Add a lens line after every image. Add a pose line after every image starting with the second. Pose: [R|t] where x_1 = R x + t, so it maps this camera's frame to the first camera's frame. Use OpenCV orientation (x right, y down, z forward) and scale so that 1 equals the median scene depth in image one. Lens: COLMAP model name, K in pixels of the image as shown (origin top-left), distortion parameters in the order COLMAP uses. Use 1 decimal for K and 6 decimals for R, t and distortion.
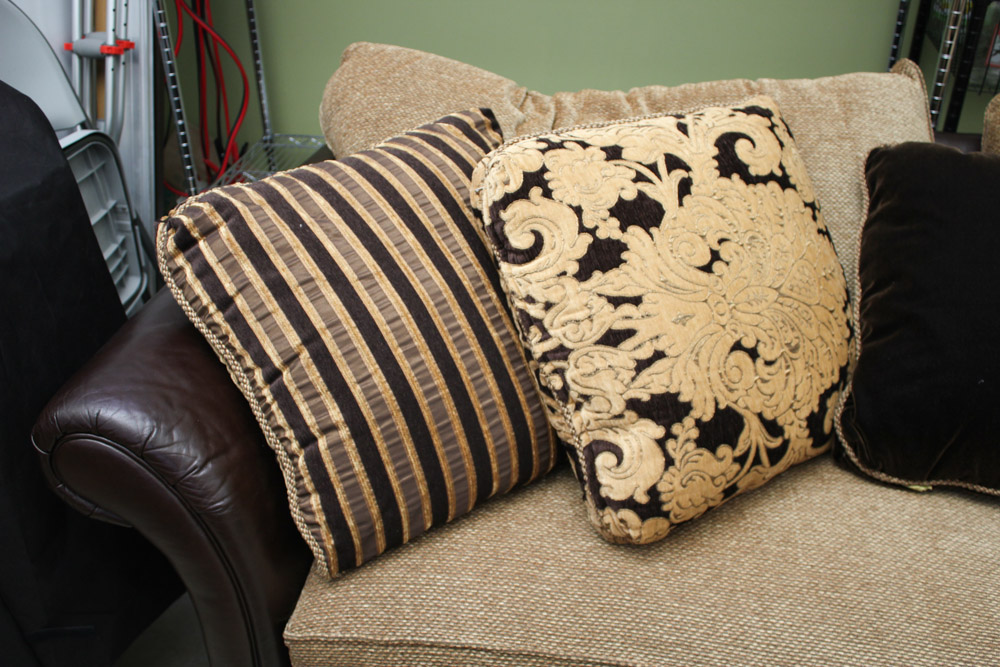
lens RADIAL K [[979.8, 0, 498.4], [0, 979.8, 348.2], [0, 0, 1]] dist [-0.132665, 0.123632]
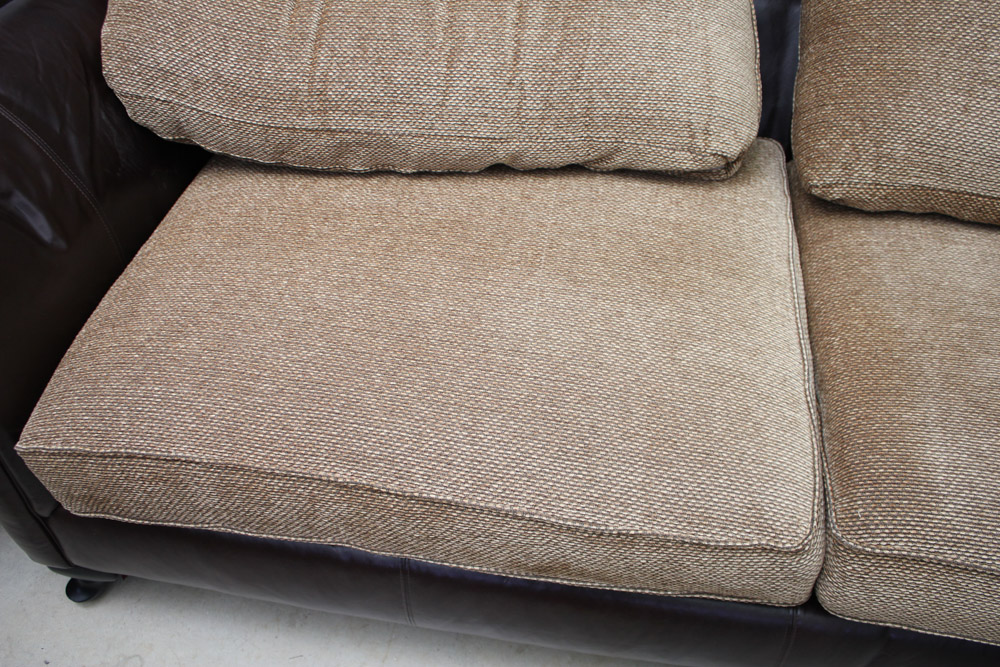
lens RADIAL K [[850.3, 0, 497.5], [0, 850.3, 347.1], [0, 0, 1]] dist [-0.160745, 0.138604]
pose [[0.999931, -0.009031, 0.007514, 0.282095], [0.006799, 0.966456, 0.256743, -0.021504], [-0.009581, -0.256674, 0.966451, 0.186912]]
